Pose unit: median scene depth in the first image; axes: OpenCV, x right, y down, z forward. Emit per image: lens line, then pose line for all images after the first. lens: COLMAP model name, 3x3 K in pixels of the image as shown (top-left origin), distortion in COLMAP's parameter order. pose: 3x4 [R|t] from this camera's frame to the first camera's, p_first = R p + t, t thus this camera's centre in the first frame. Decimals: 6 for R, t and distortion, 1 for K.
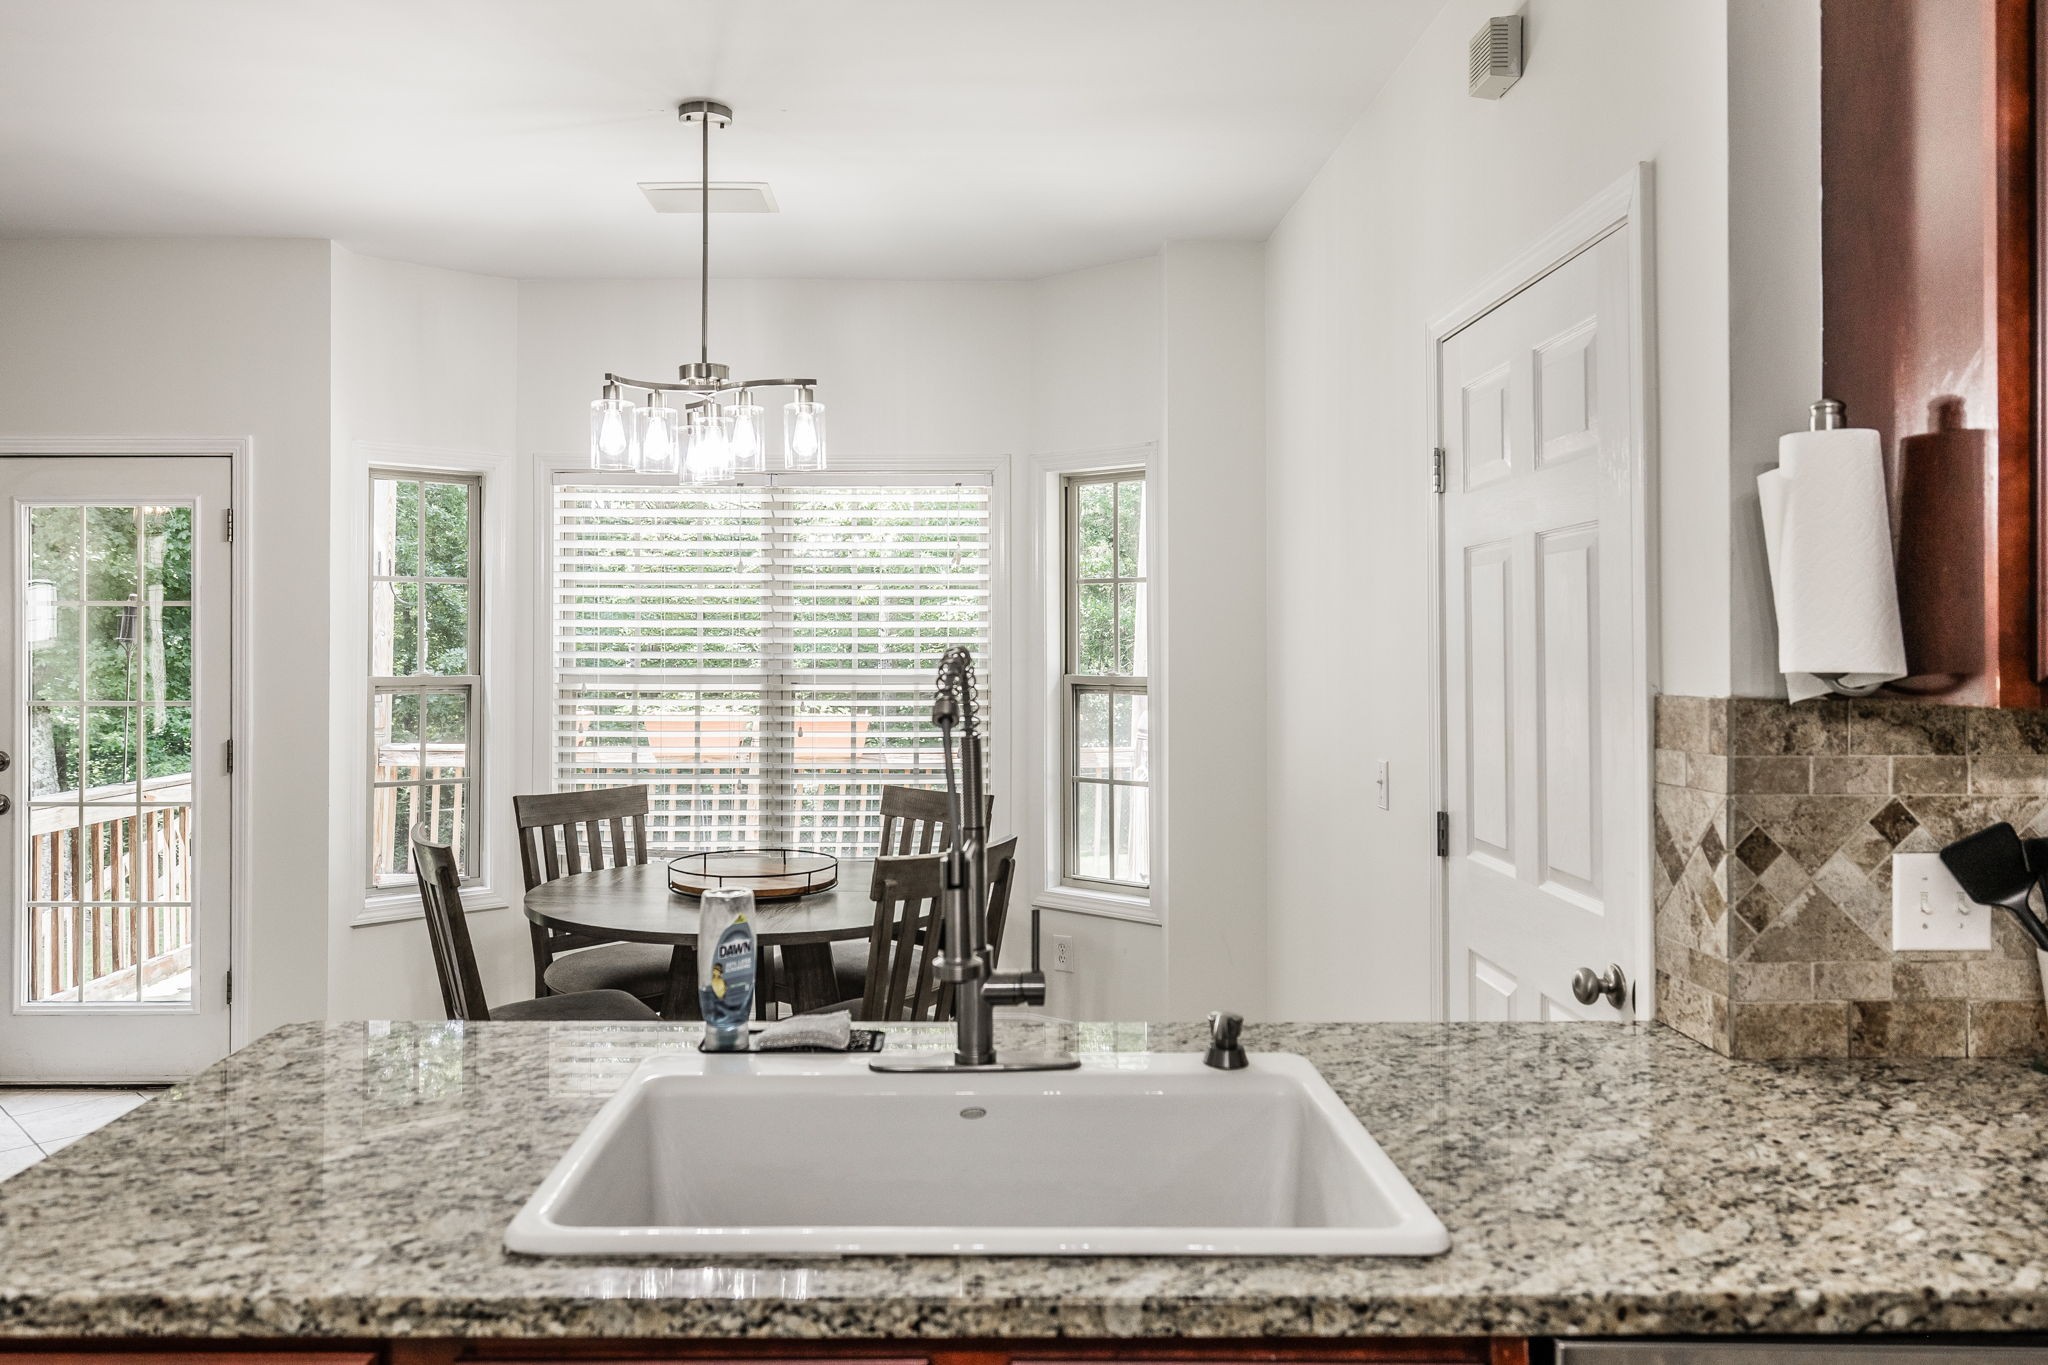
lens RADIAL K [[1397.6, 0, 978.4], [0, 1397.6, 635.0], [0, 0, 1]] dist [-0.002491, 0.000222]
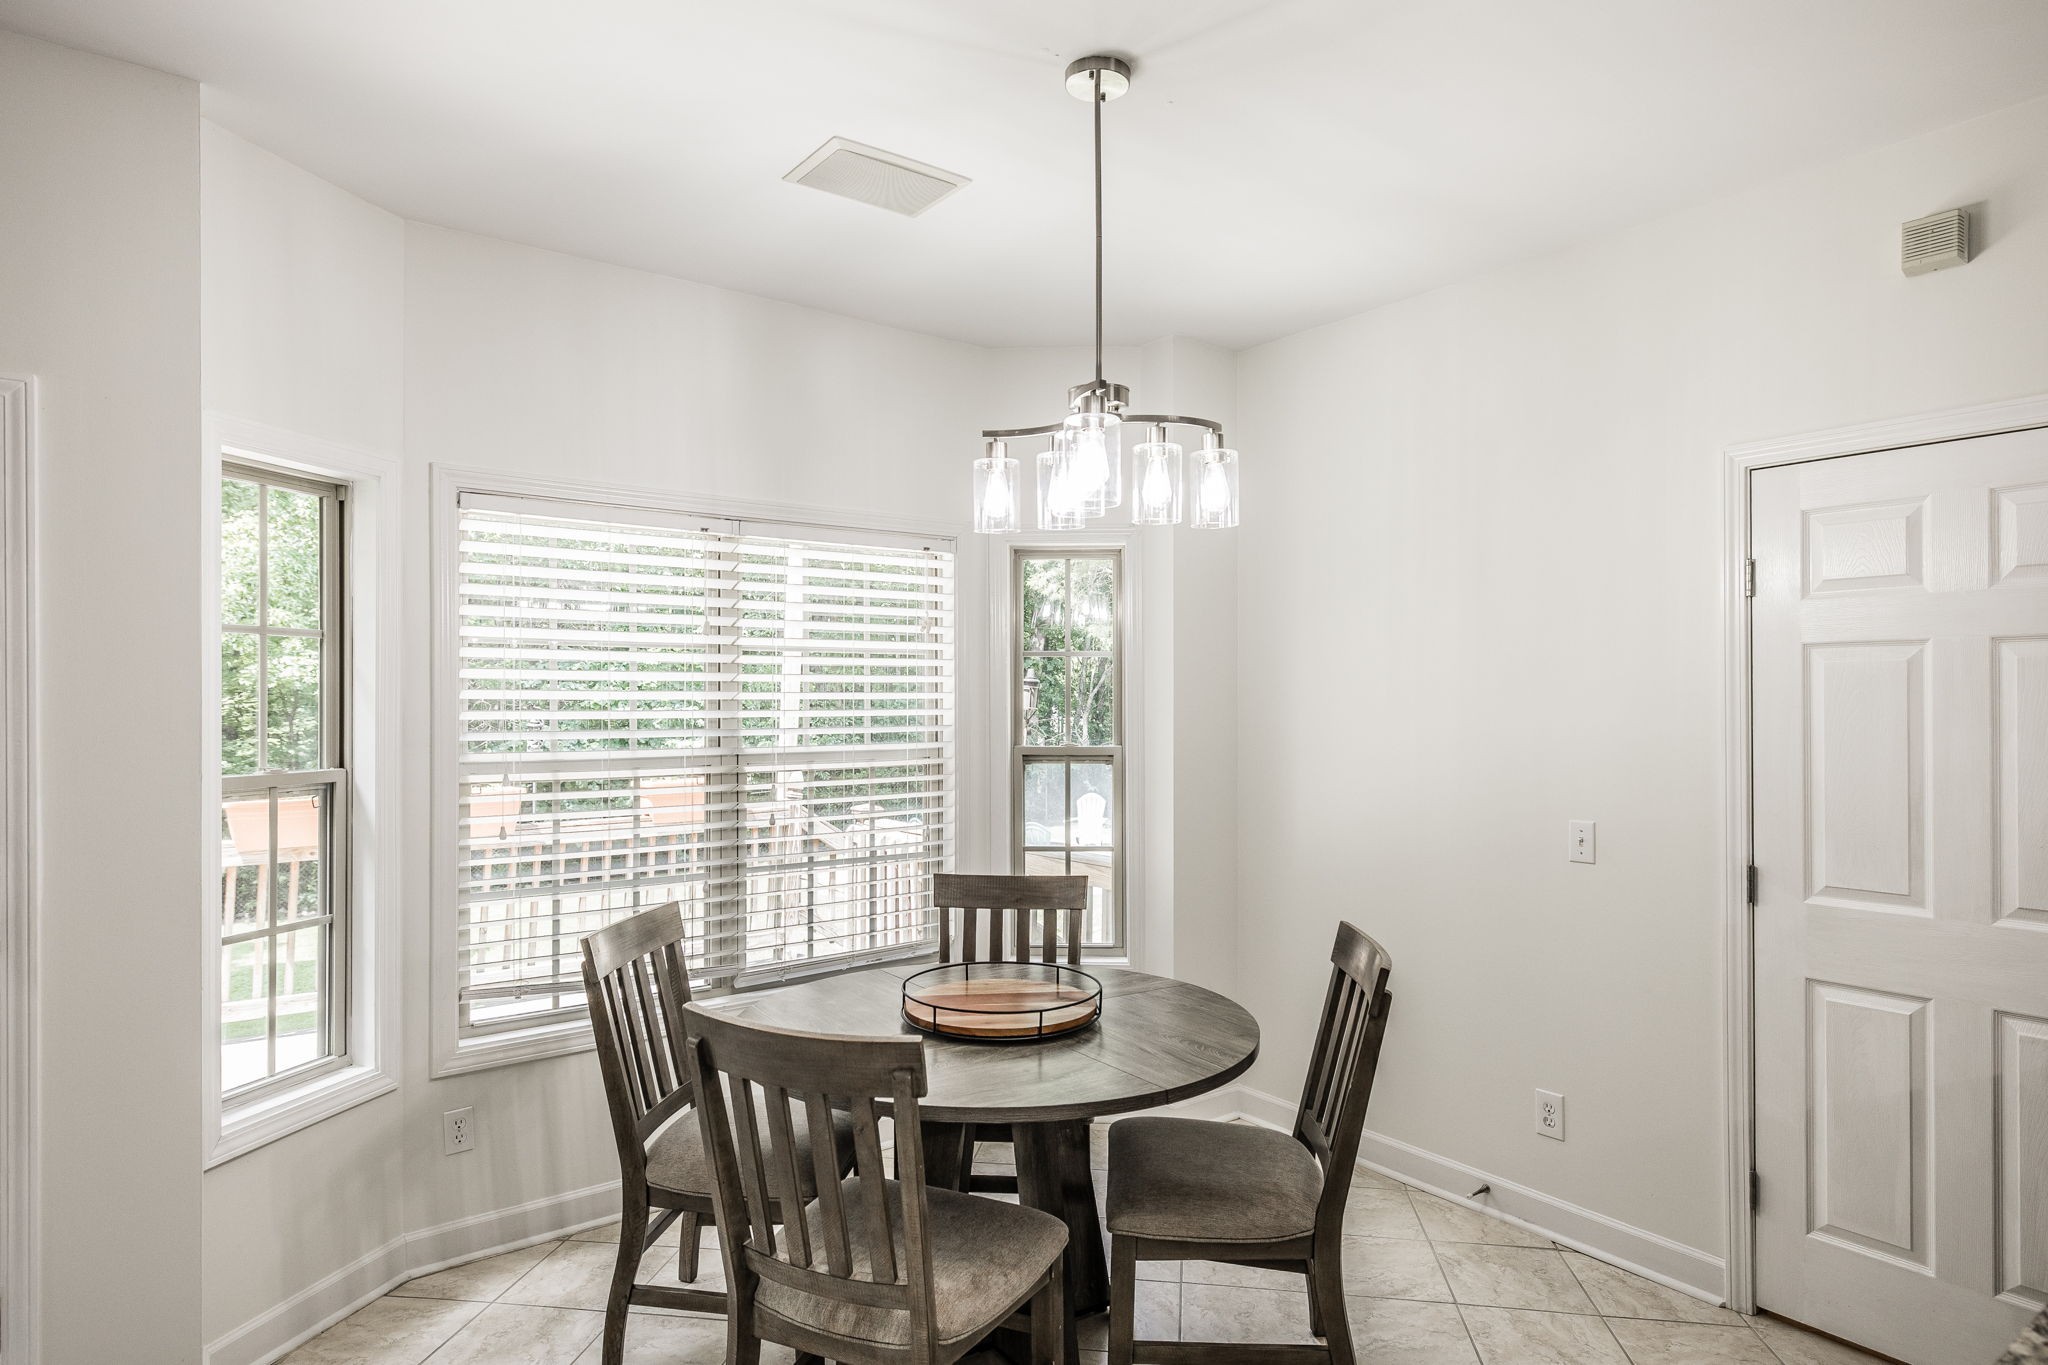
lens RADIAL K [[1153.5, 0, 1017.2], [0, 1153.5, 712.4], [0, 0, 1]] dist [-0.020641, -0.000616]
pose [[0.805124, -0.009301, 0.593033, -1.191040], [-0.002845, 0.999805, 0.019542, -0.032802], [-0.593099, -0.017421, 0.804941, 0.921404]]
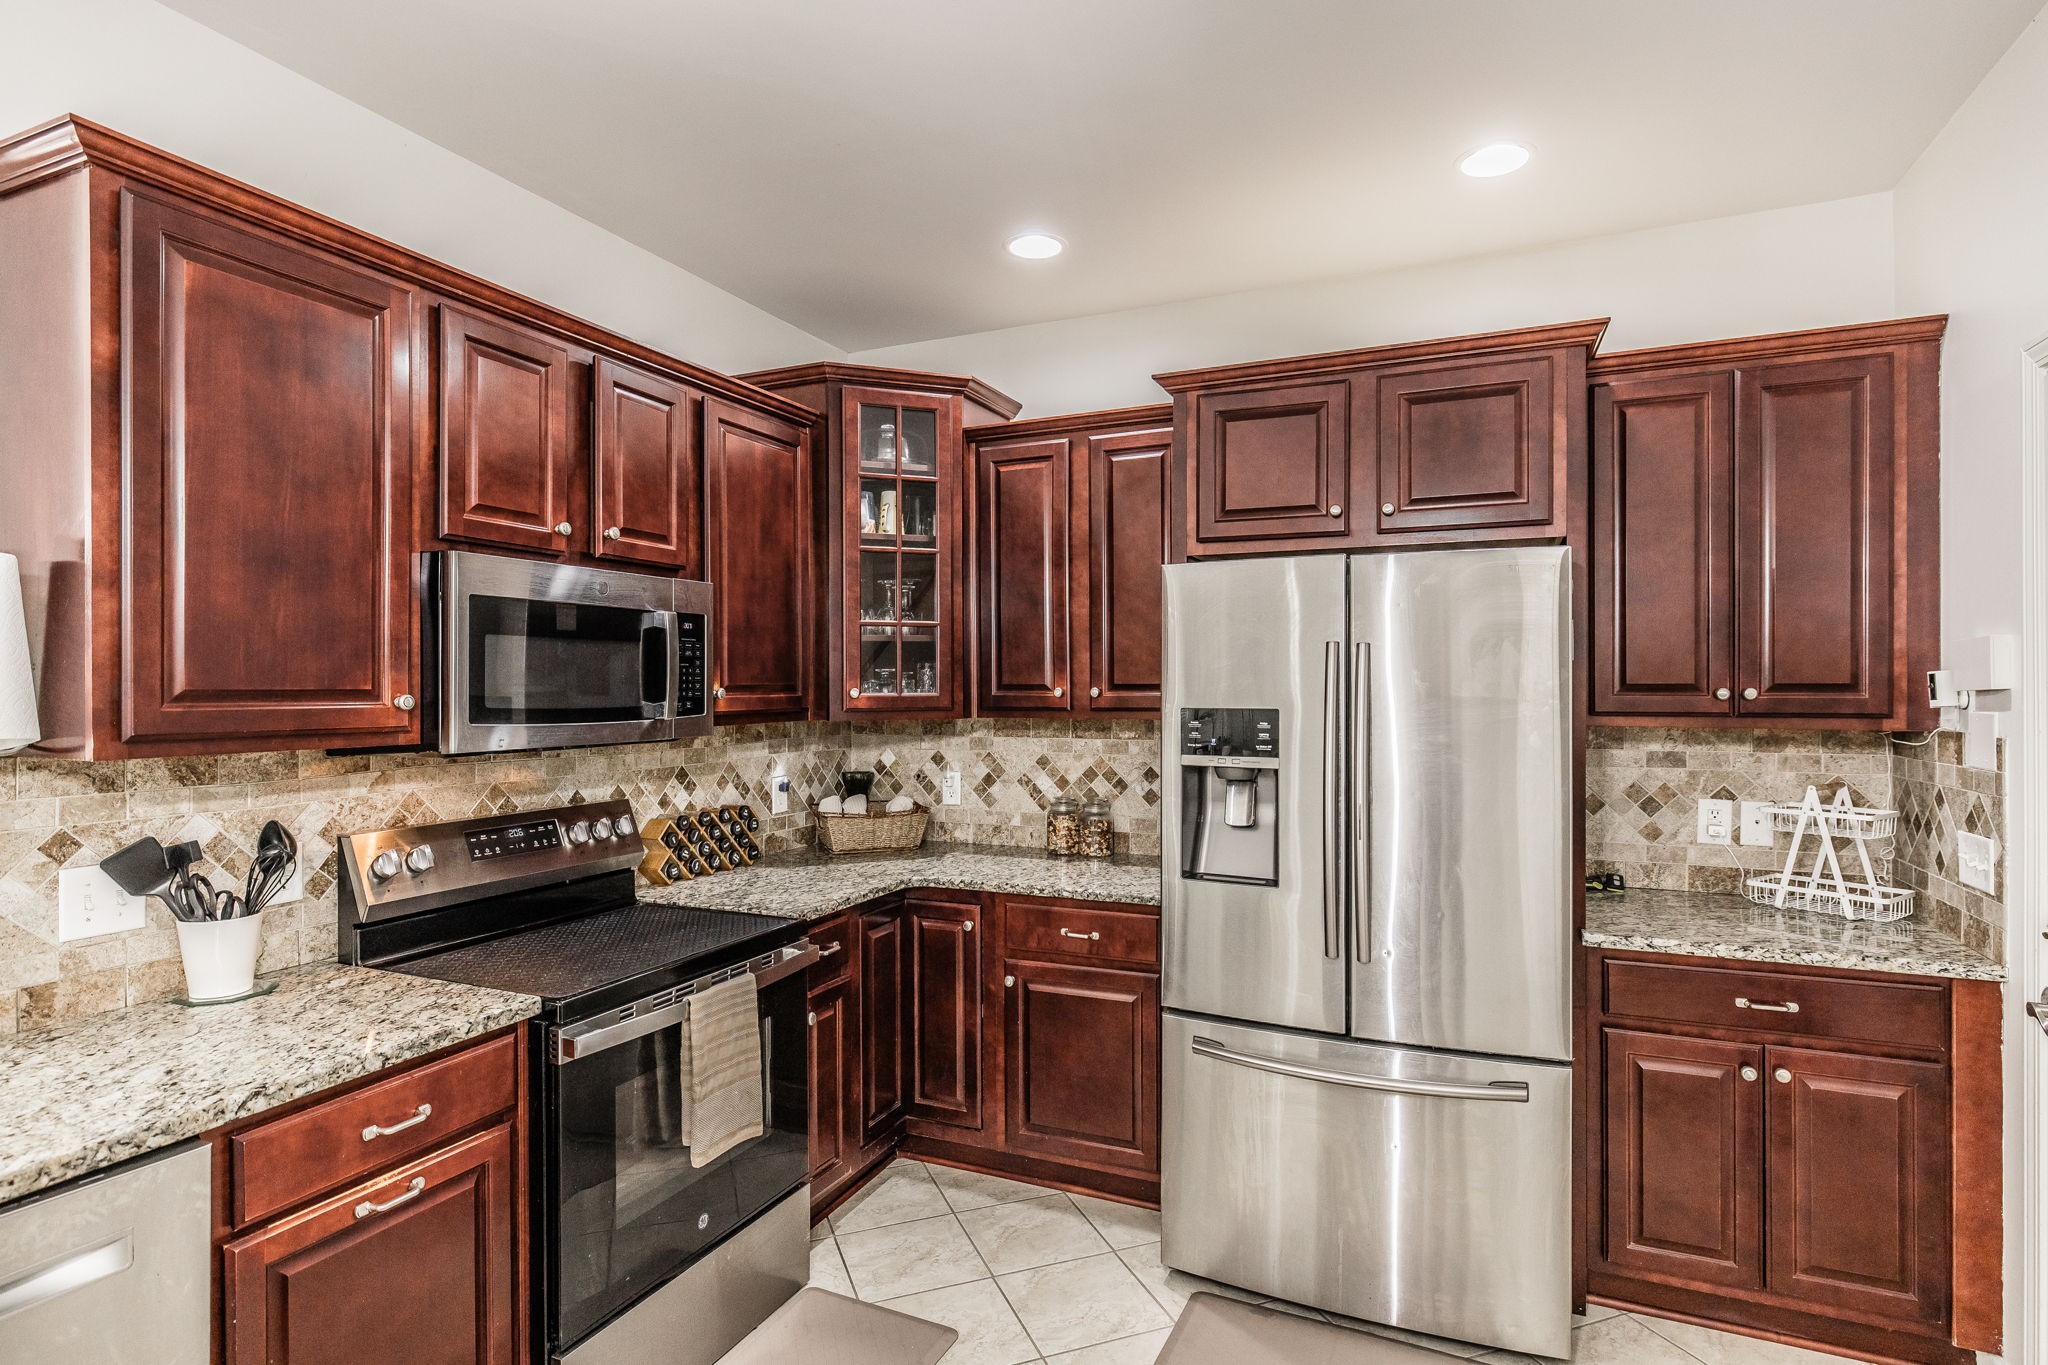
lens RADIAL K [[1043.9, 0, 1028.0], [0, 1043.9, 686.2], [0, 0, 1]] dist [0.000023, 0.000738]
pose [[0.416372, -0.001979, 0.909192, 0.131934], [-0.002992, 0.999989, 0.003547, -0.026011], [-0.909190, -0.004197, 0.416361, -0.259857]]
